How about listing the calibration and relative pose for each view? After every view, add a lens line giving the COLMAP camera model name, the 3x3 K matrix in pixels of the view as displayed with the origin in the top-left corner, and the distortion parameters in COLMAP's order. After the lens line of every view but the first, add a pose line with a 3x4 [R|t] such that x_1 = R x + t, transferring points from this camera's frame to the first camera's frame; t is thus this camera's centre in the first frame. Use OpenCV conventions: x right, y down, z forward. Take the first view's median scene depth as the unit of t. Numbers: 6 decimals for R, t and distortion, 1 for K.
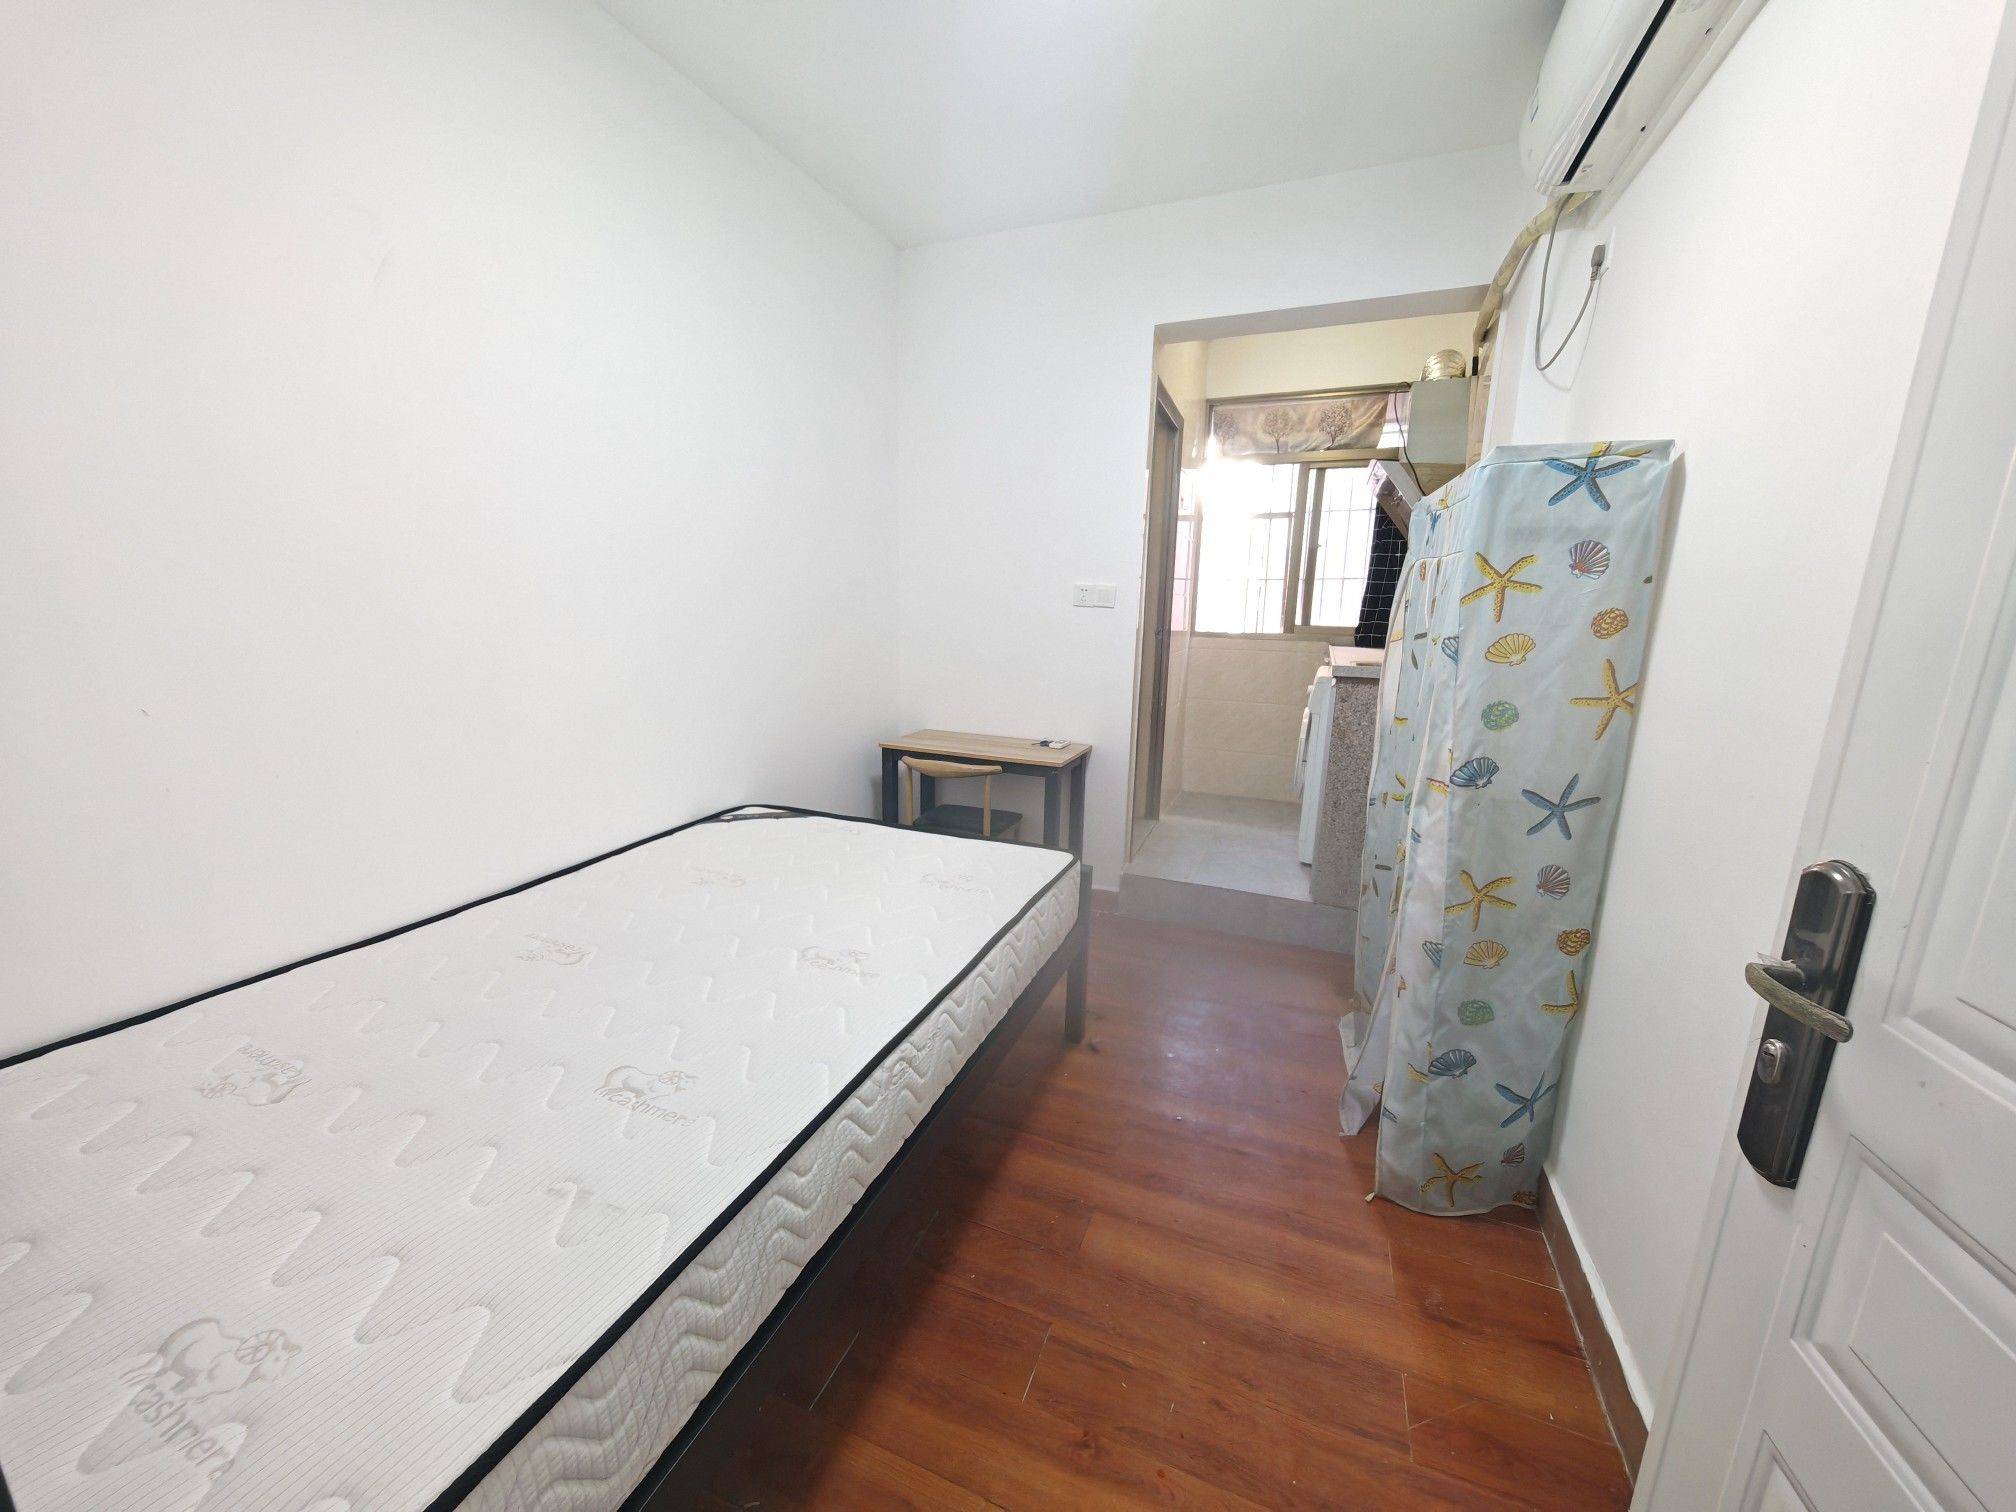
lens RADIAL K [[742.8, 0, 1008.3], [0, 742.8, 760.6], [0, 0, 1]] dist [-0.007981, 0.001660]
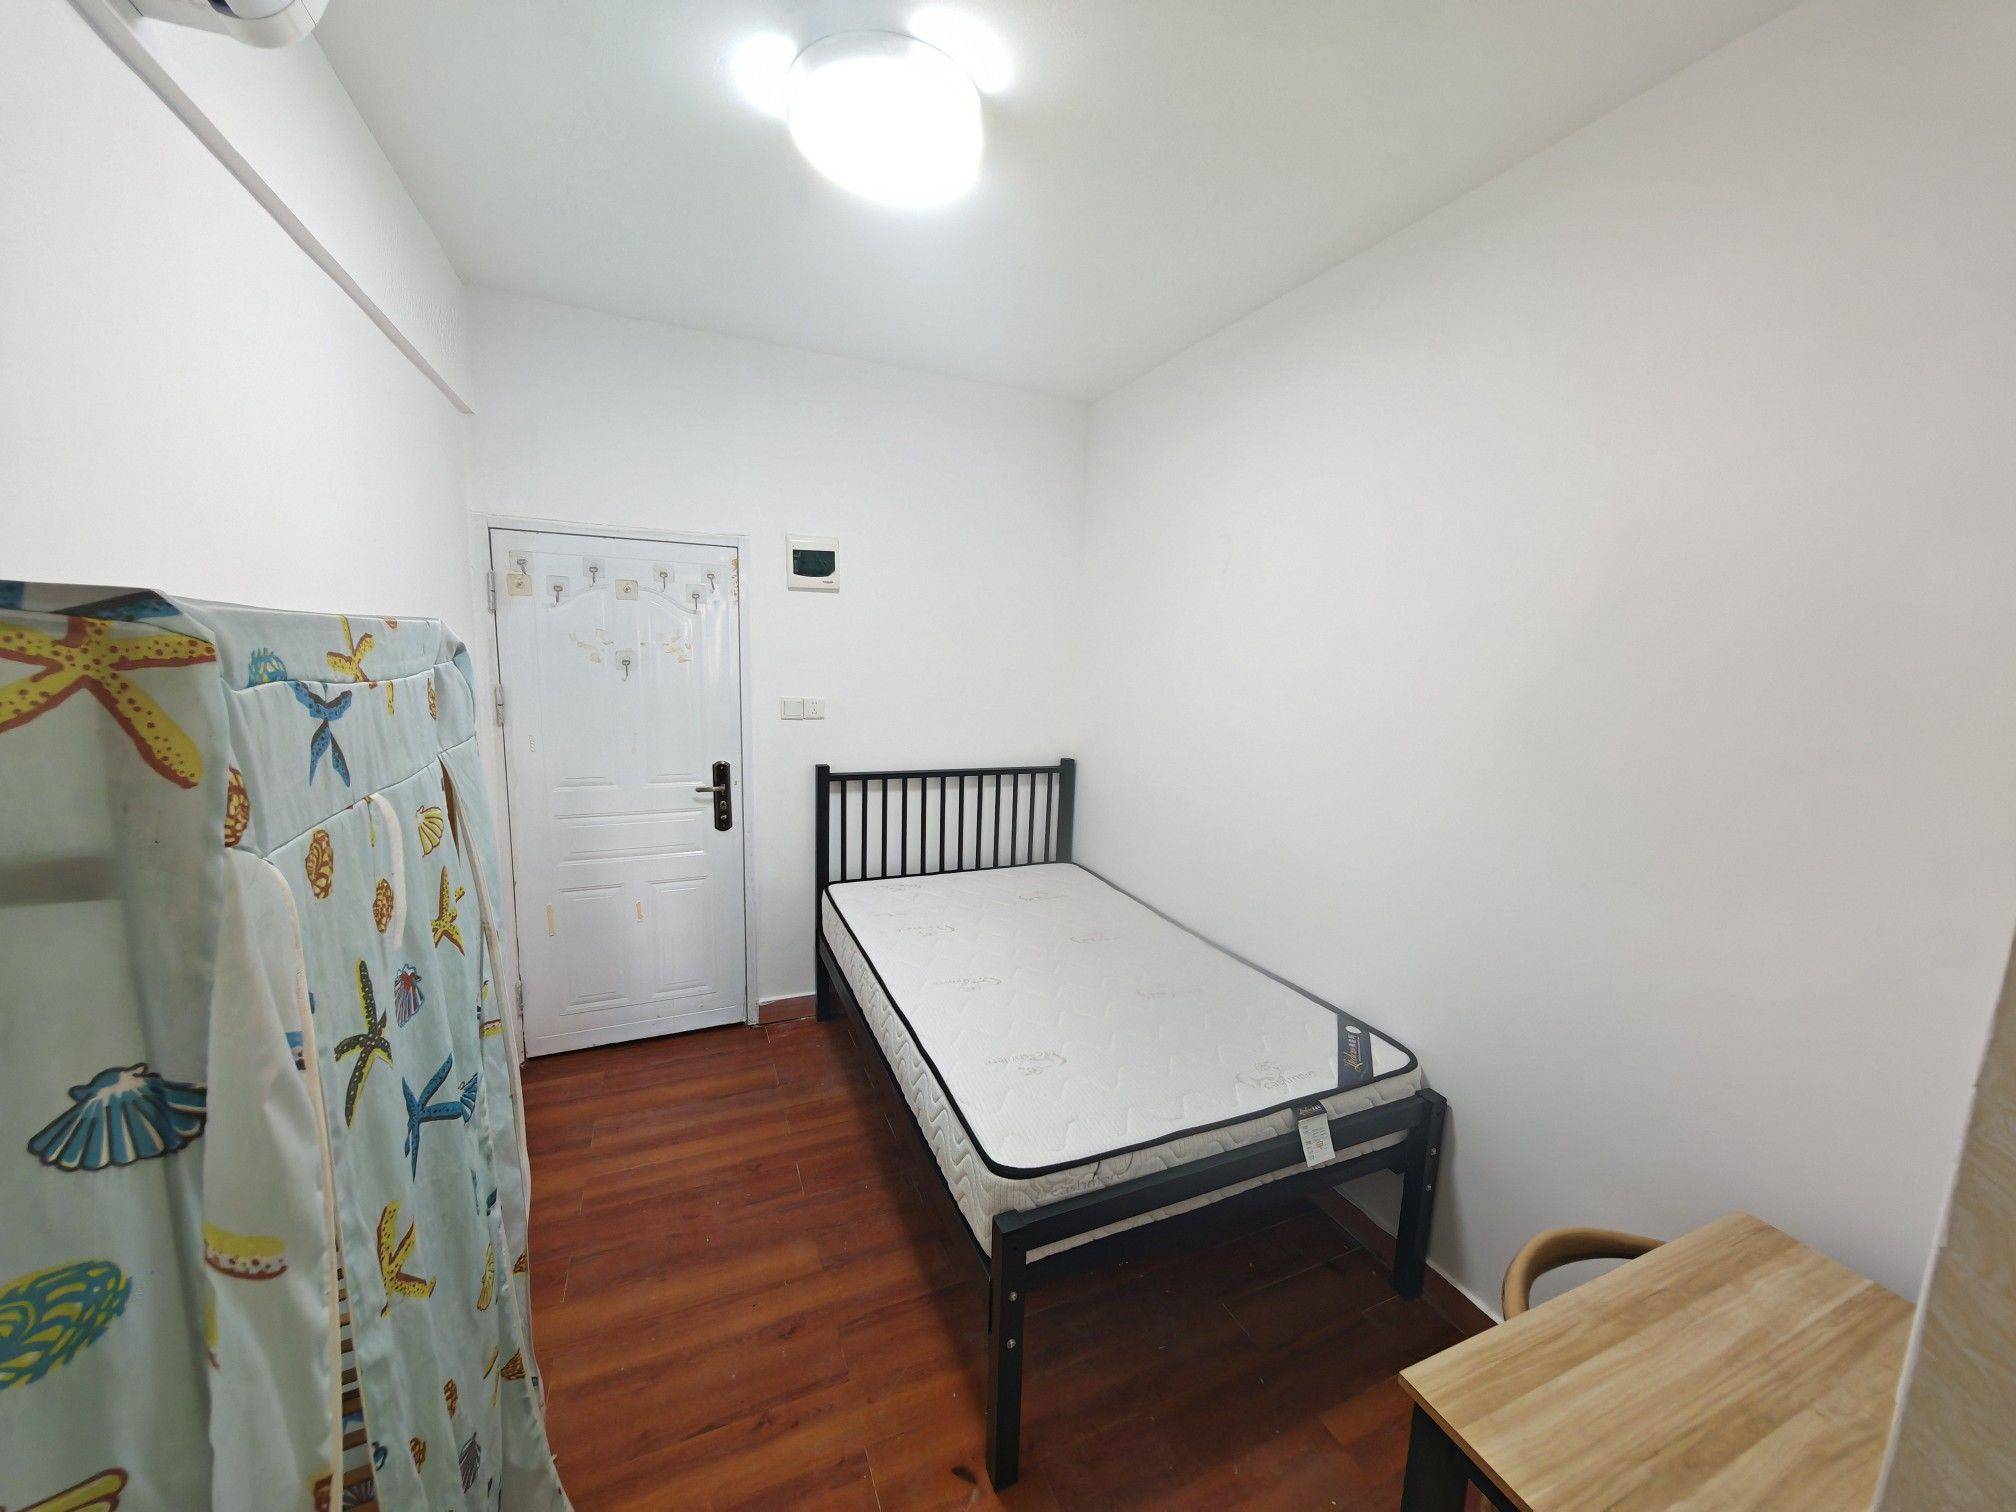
lens RADIAL K [[742.8, 0, 1008.3], [0, 742.8, 760.6], [0, 0, 1]] dist [-0.007981, 0.001660]
pose [[-0.689676, 0.067469, -0.720968, 0.731706], [-0.196946, 0.940639, 0.276424, -0.559768], [0.696821, 0.332635, -0.635448, 1.746061]]
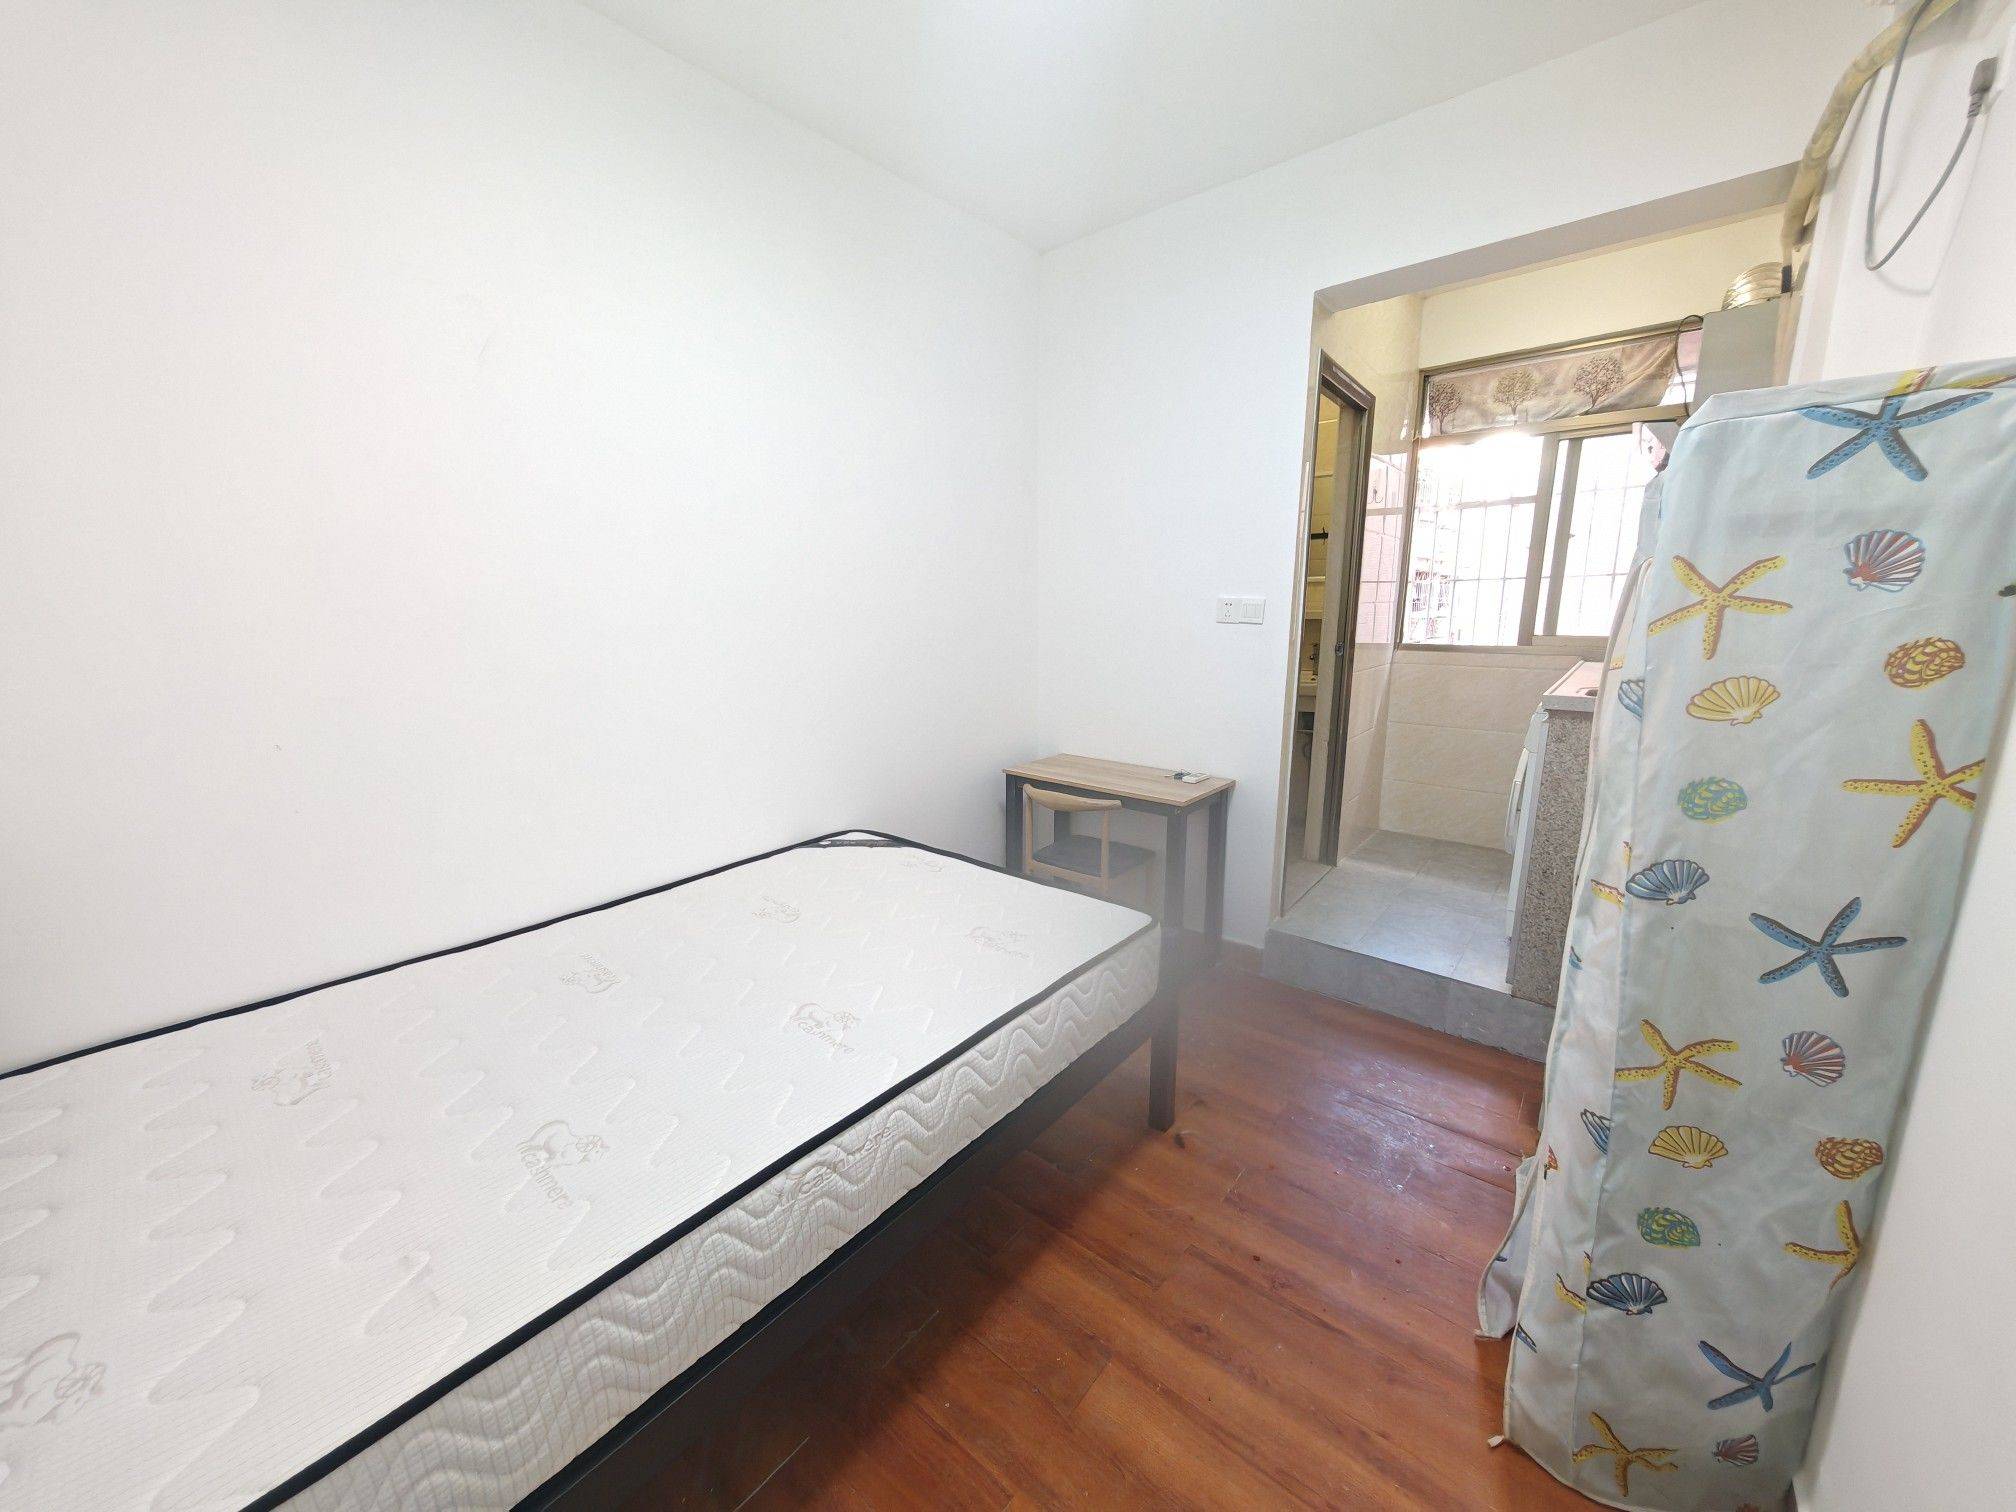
lens RADIAL K [[742.8, 0, 1008.3], [0, 742.8, 760.6], [0, 0, 1]] dist [-0.007981, 0.001660]
pose [[0.952357, 0.035243, -0.302944, 0.241908], [-0.037157, 0.999309, -0.000554, -0.066053], [0.302715, 0.011784, 0.953008, 0.162836]]
